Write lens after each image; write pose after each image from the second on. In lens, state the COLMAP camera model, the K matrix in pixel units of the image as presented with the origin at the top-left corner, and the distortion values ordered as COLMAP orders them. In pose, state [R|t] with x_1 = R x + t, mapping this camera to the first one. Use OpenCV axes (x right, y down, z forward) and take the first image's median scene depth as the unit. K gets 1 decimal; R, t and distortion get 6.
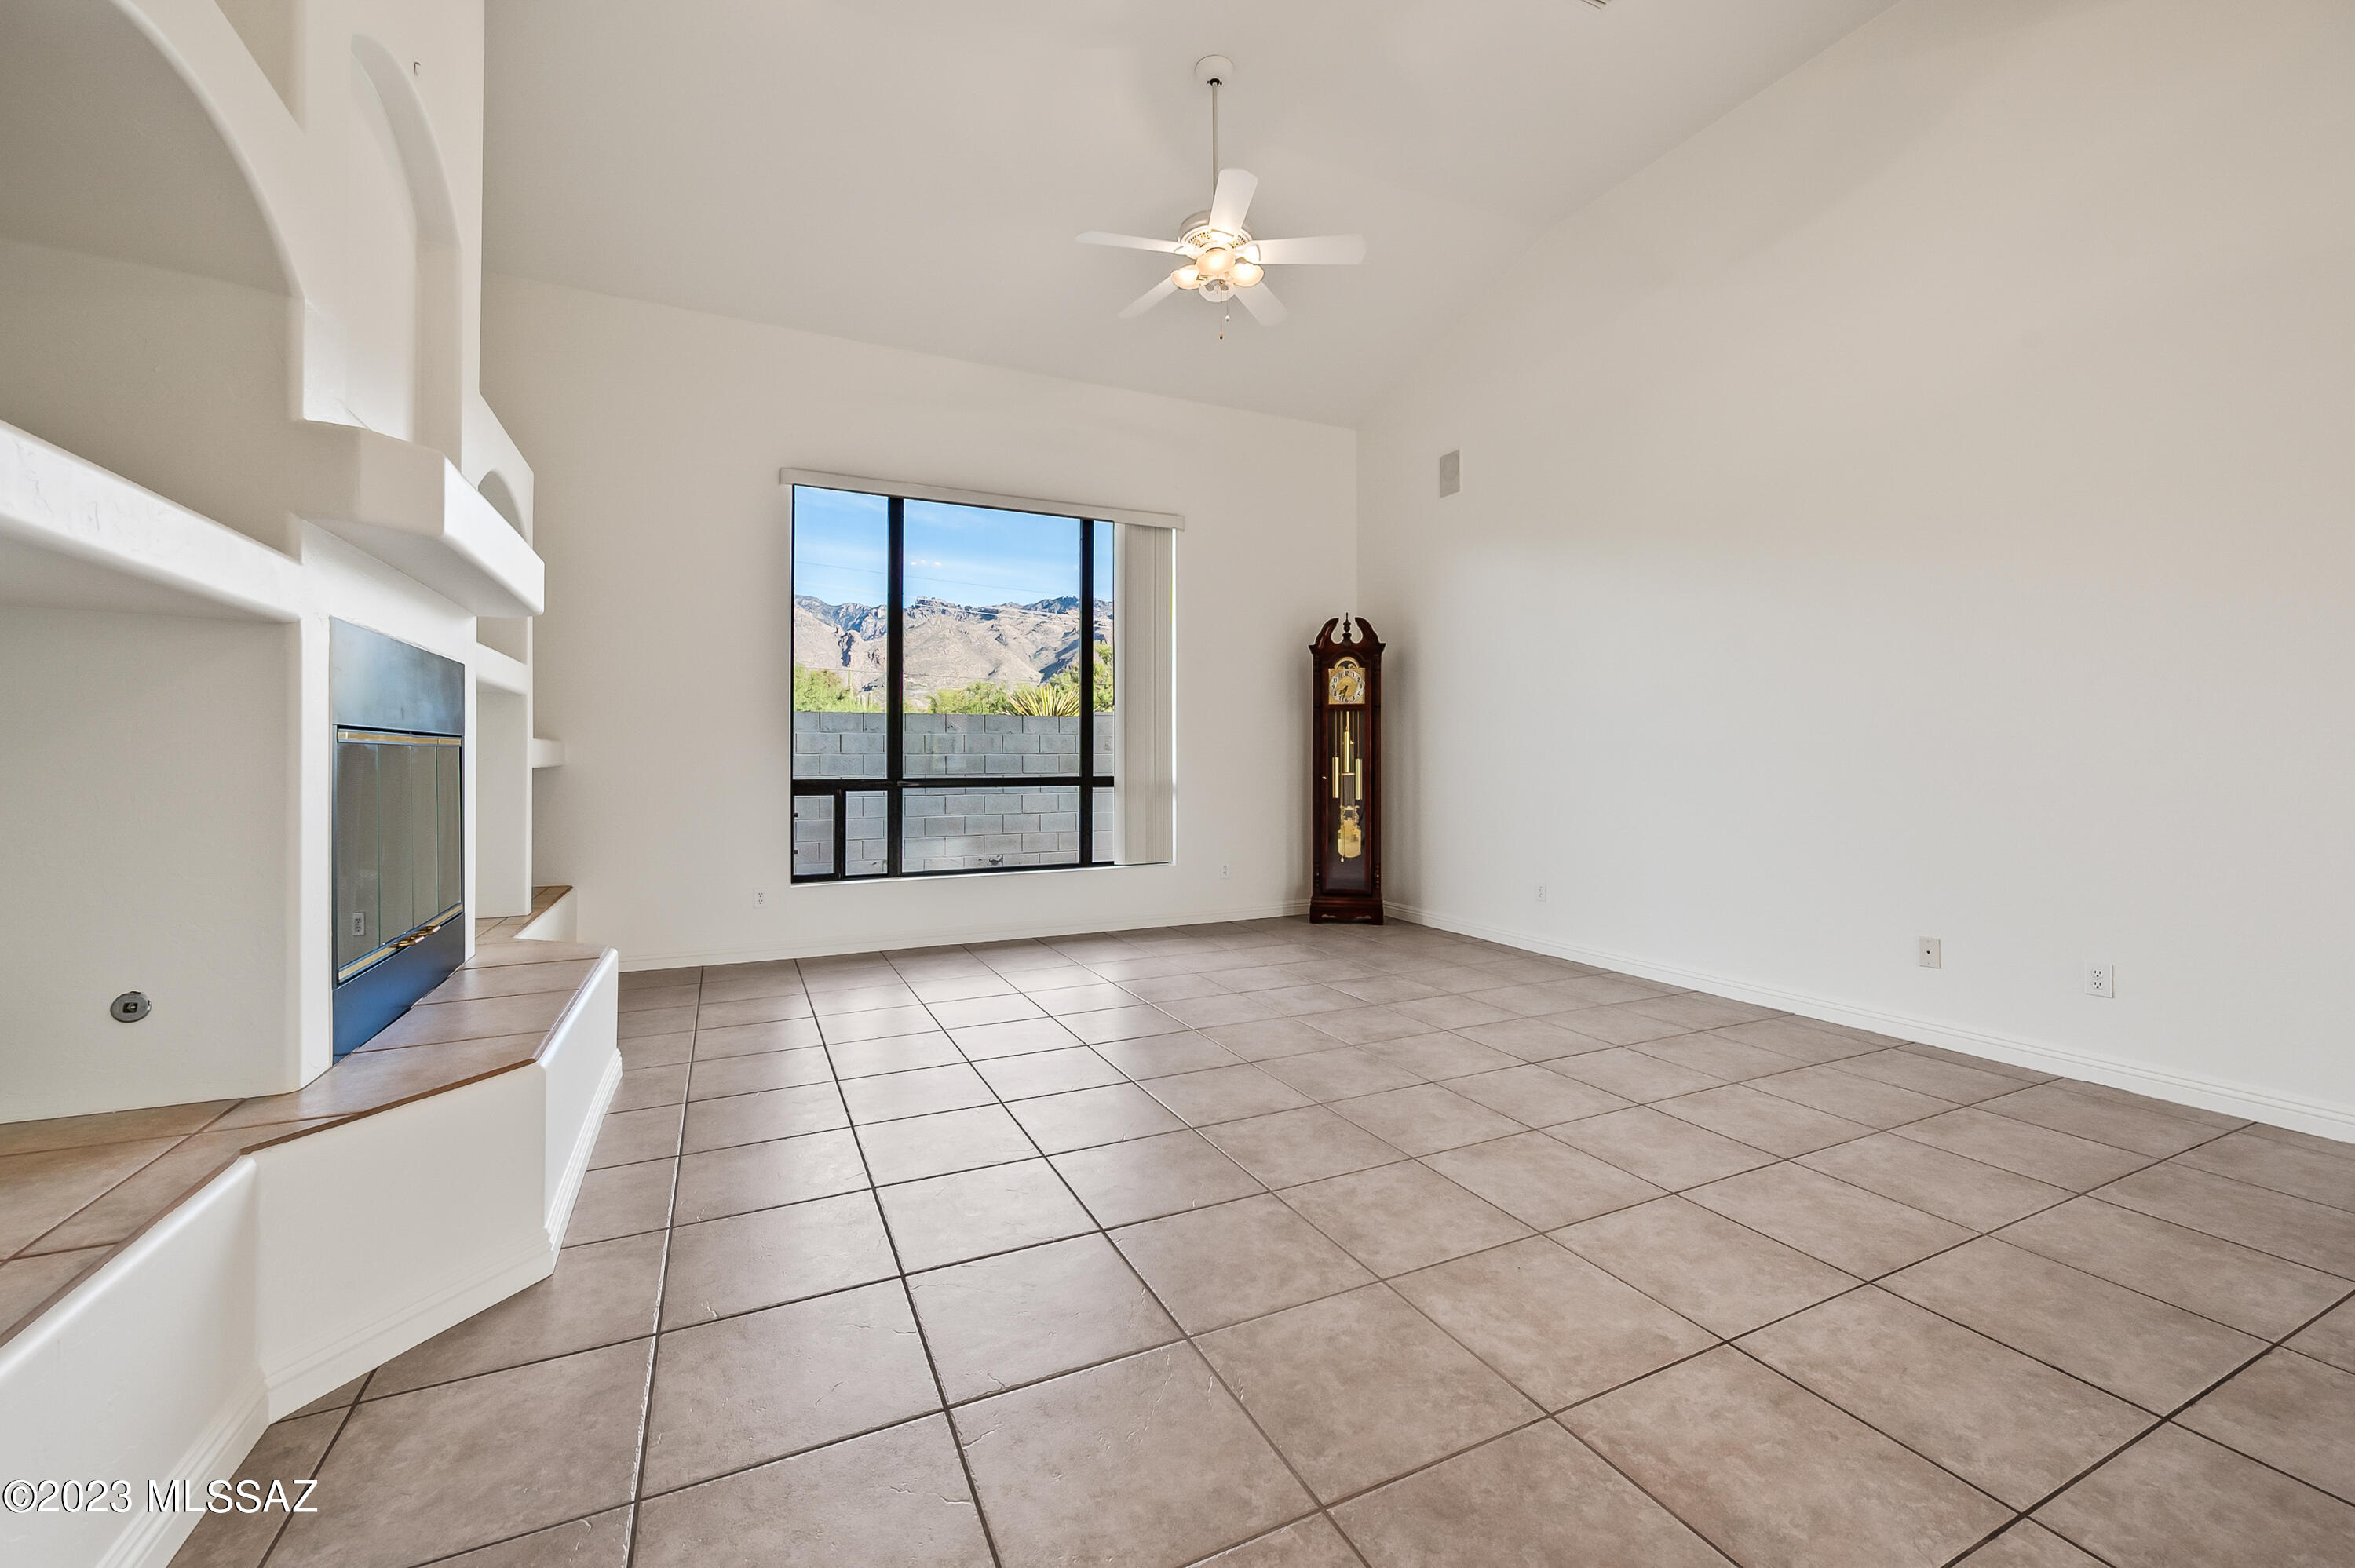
lens RADIAL K [[945.6, 0, 1176.7], [0, 945.6, 760.0], [0, 0, 1]] dist [-0.007212, -0.000101]
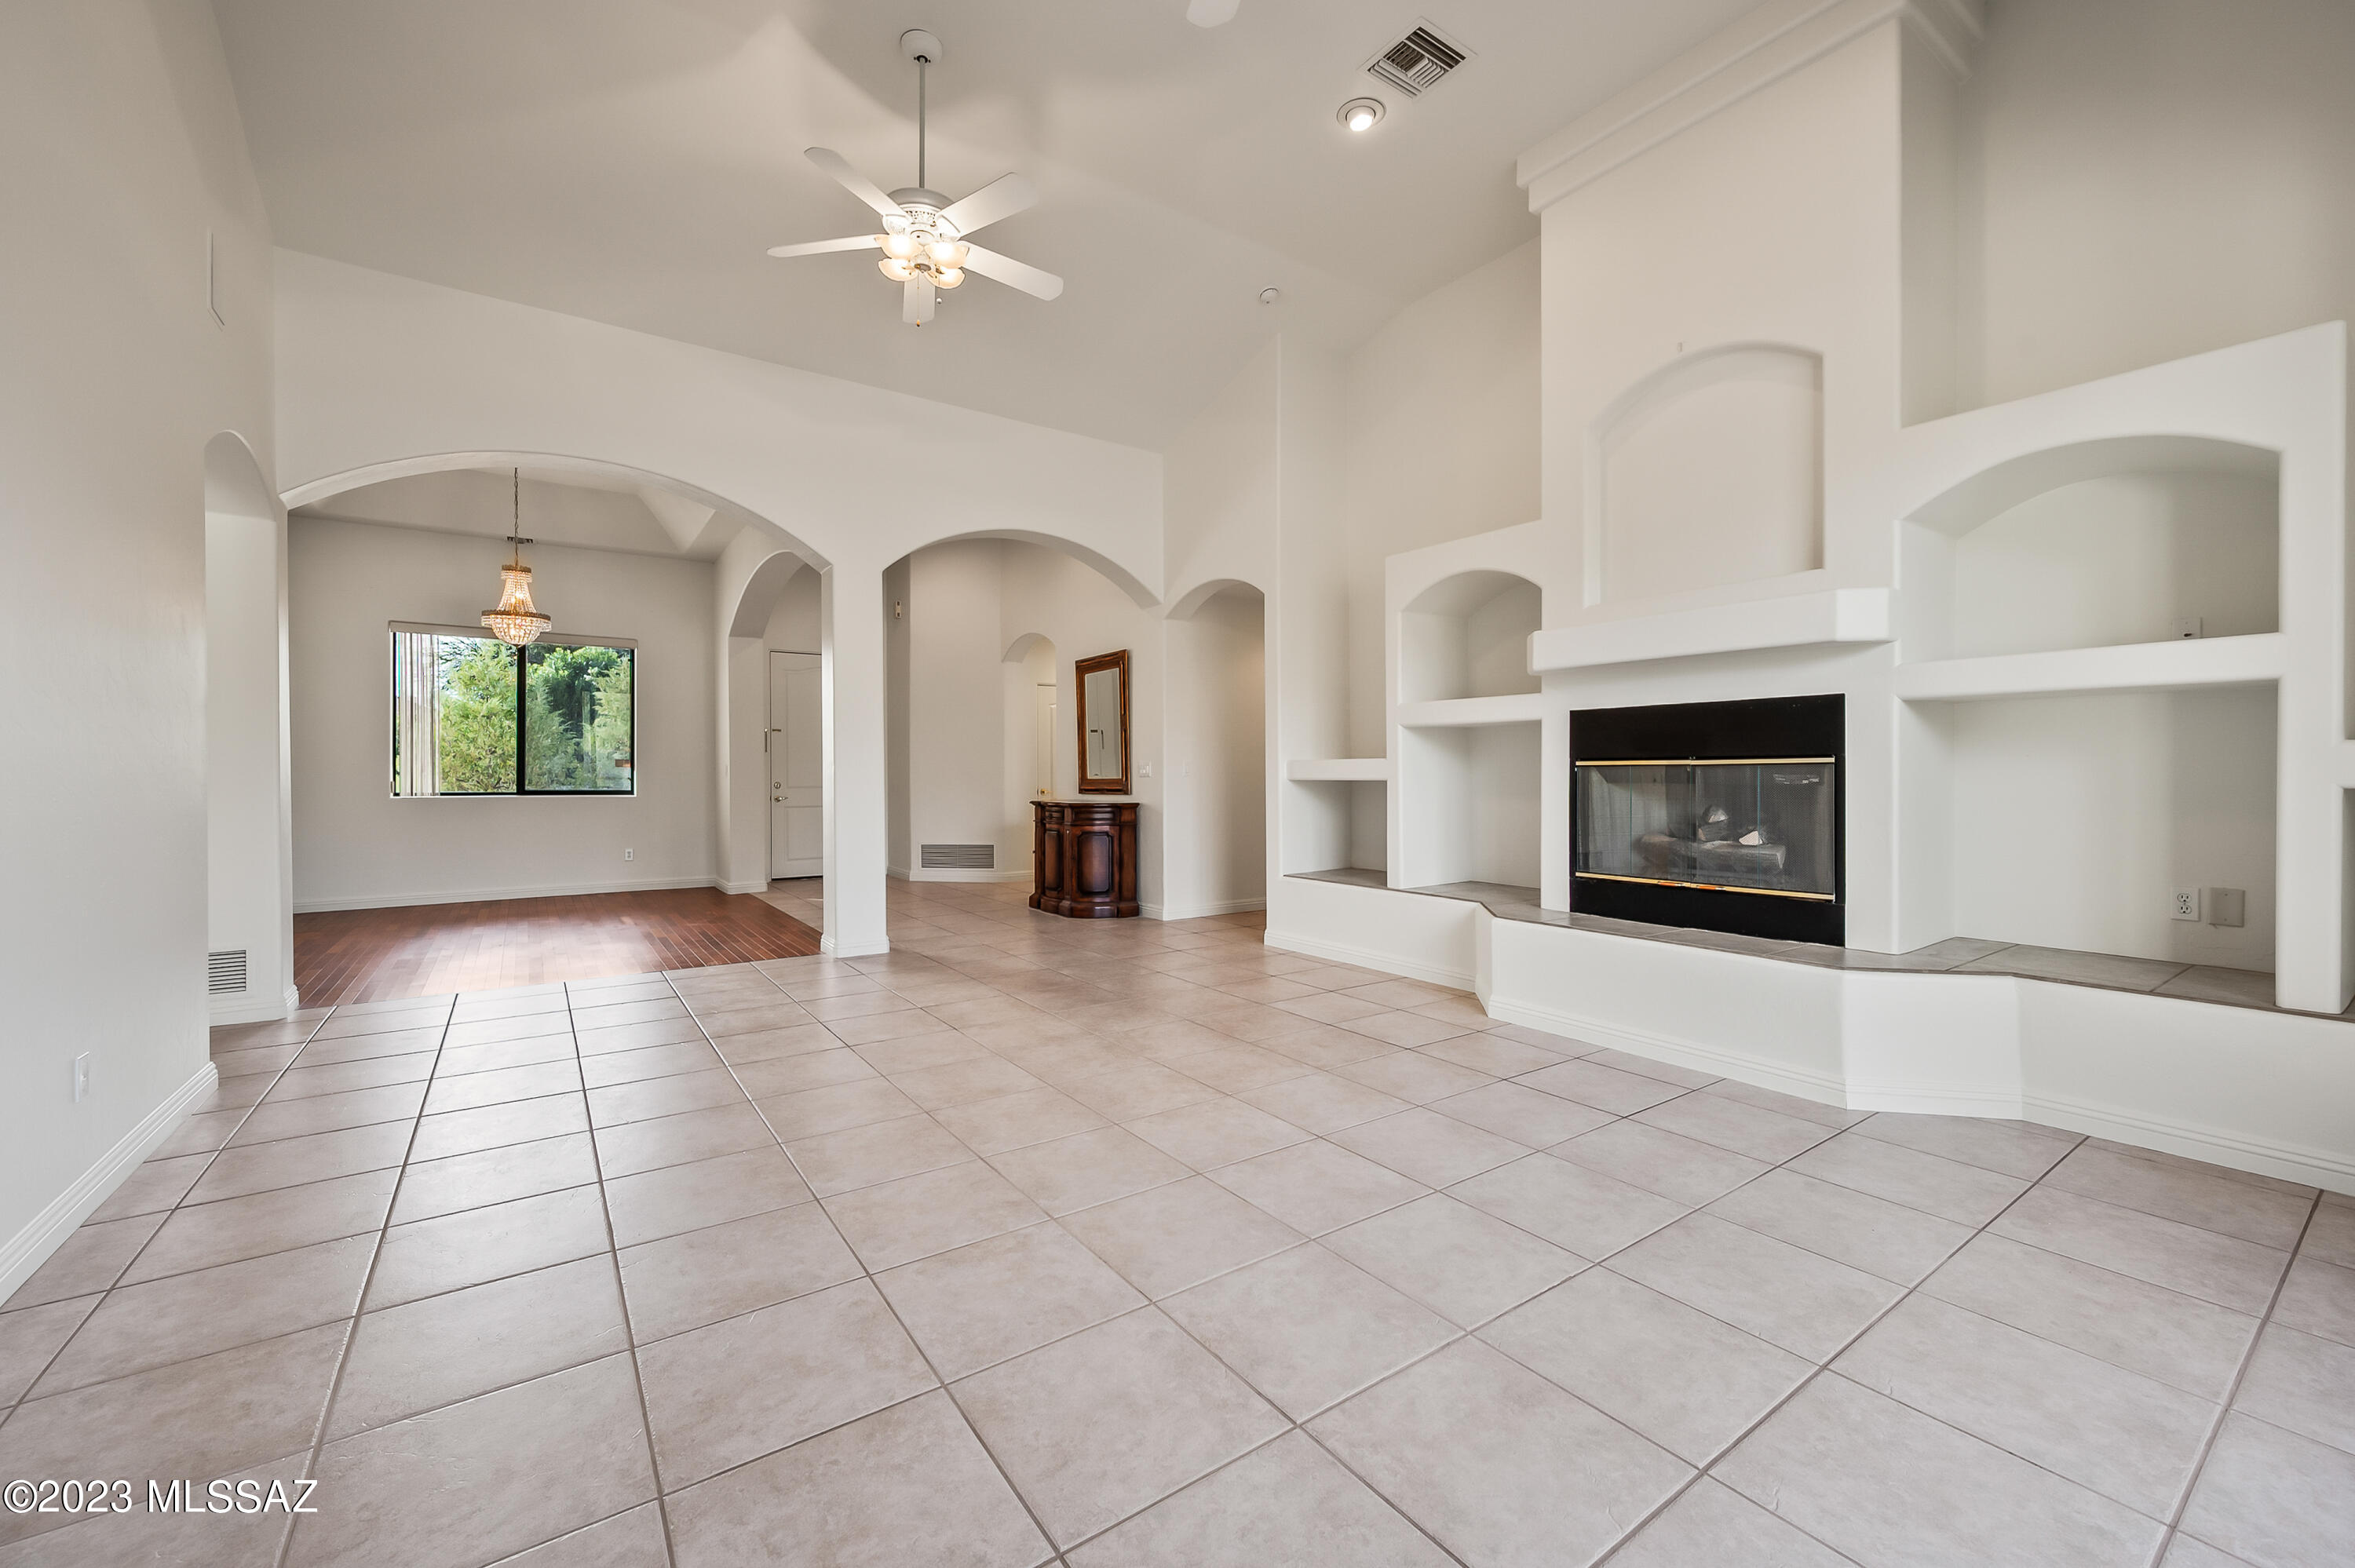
lens RADIAL K [[939.8, 0, 1194.1], [0, 939.8, 780.4], [0, 0, 1]] dist [-0.000525, 0.000155]
pose [[-0.984144, 0.006887, -0.177236, 0.124361], [0.004677, 0.999906, 0.012884, -0.006124], [0.177308, 0.011851, -0.984084, 1.014514]]
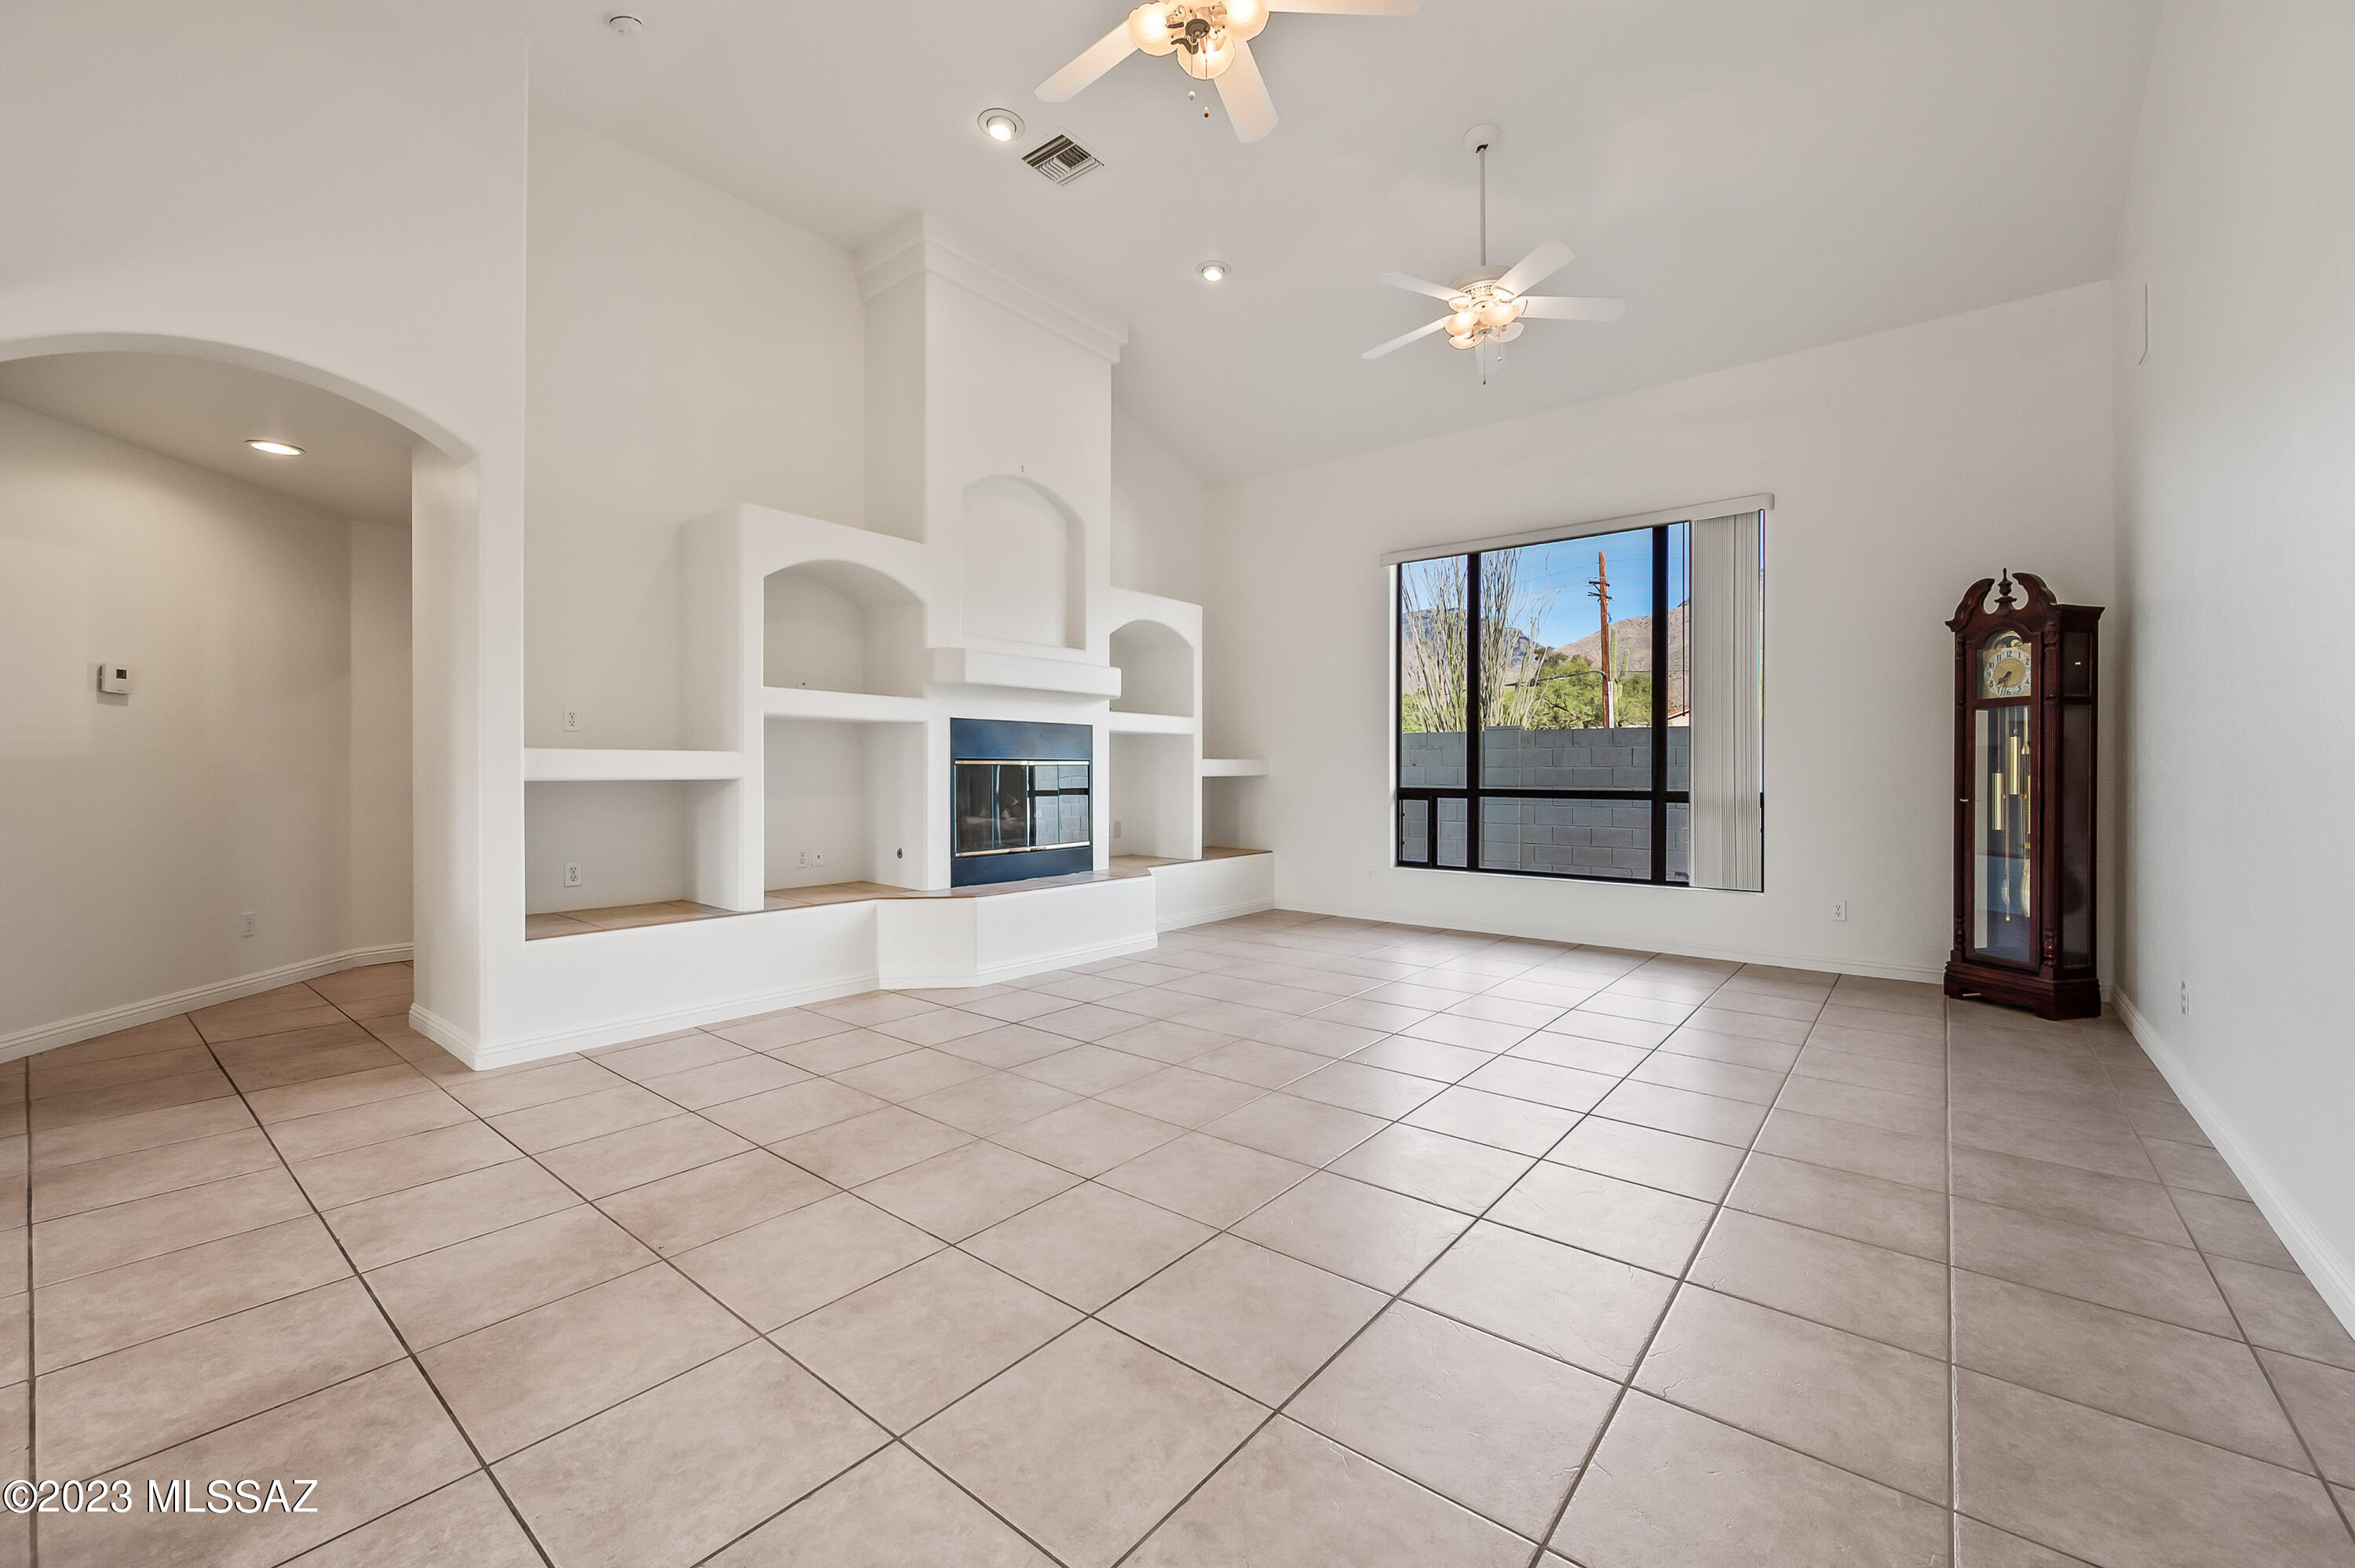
lens RADIAL K [[933.1, 0, 1179.0], [0, 933.1, 776.1], [0, 0, 1]] dist [-0.002300, -0.000315]
pose [[0.431156, 0.009505, -0.902227, 0.580735], [-0.004726, 0.999955, 0.008276, -0.003803], [0.902265, 0.000696, 0.431182, 0.152899]]
